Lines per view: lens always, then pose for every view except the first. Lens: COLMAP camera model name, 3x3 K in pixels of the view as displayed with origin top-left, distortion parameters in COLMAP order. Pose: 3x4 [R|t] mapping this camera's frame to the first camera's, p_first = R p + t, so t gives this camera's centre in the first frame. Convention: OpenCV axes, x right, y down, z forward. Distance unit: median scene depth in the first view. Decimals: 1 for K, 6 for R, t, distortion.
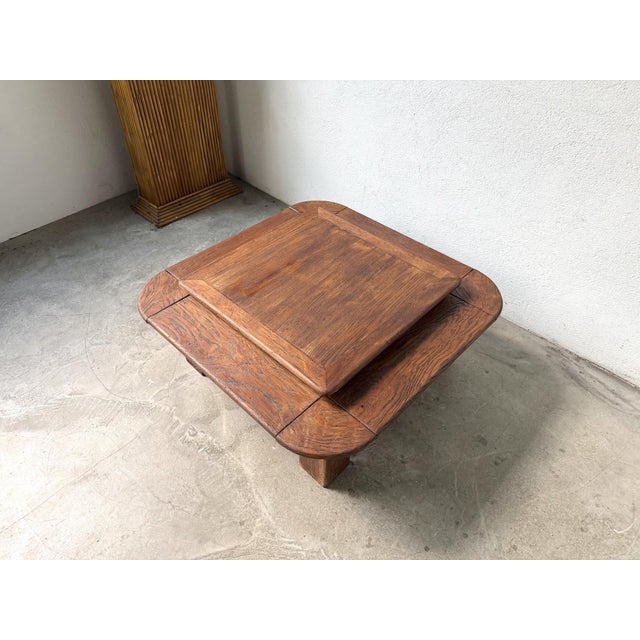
lens RADIAL K [[448.9, 0, 319.0], [0, 448.9, 324.8], [0, 0, 1]] dist [0.017672, -0.030625]
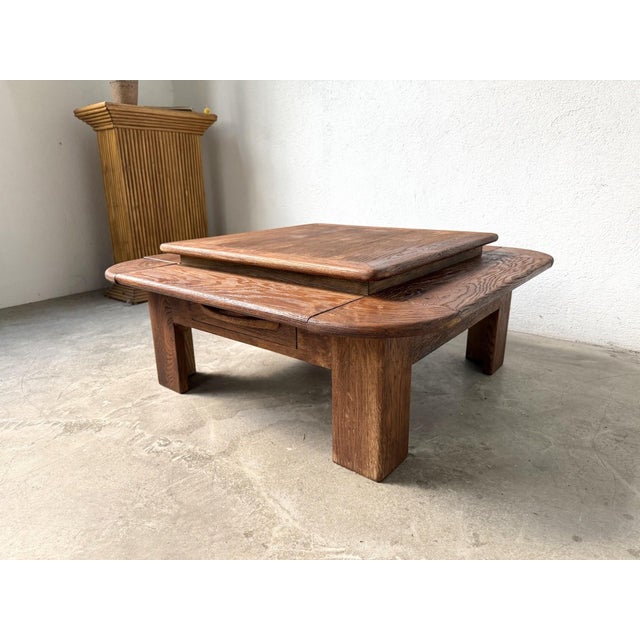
lens RADIAL K [[454.6, 0, 319.1], [0, 454.6, 324.1], [0, 0, 1]] dist [-0.003958, -0.004222]
pose [[0.995413, -0.052903, 0.079720, -0.101298], [0.083617, 0.885977, -0.456129, 0.421333], [-0.046500, 0.460702, 0.886336, 0.325794]]
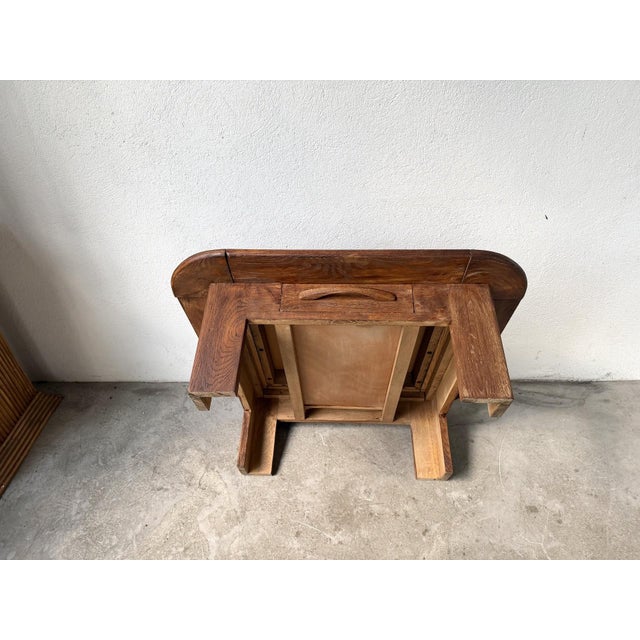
lens RADIAL K [[448.9, 0, 319.0], [0, 448.9, 324.8], [0, 0, 1]] dist [0.017672, -0.030625]
pose [[0.739393, -0.445366, 0.504923, -0.326815], [0.499471, 0.865732, 0.032207, -0.384468], [-0.451471, 0.228381, 0.862564, 0.255130]]
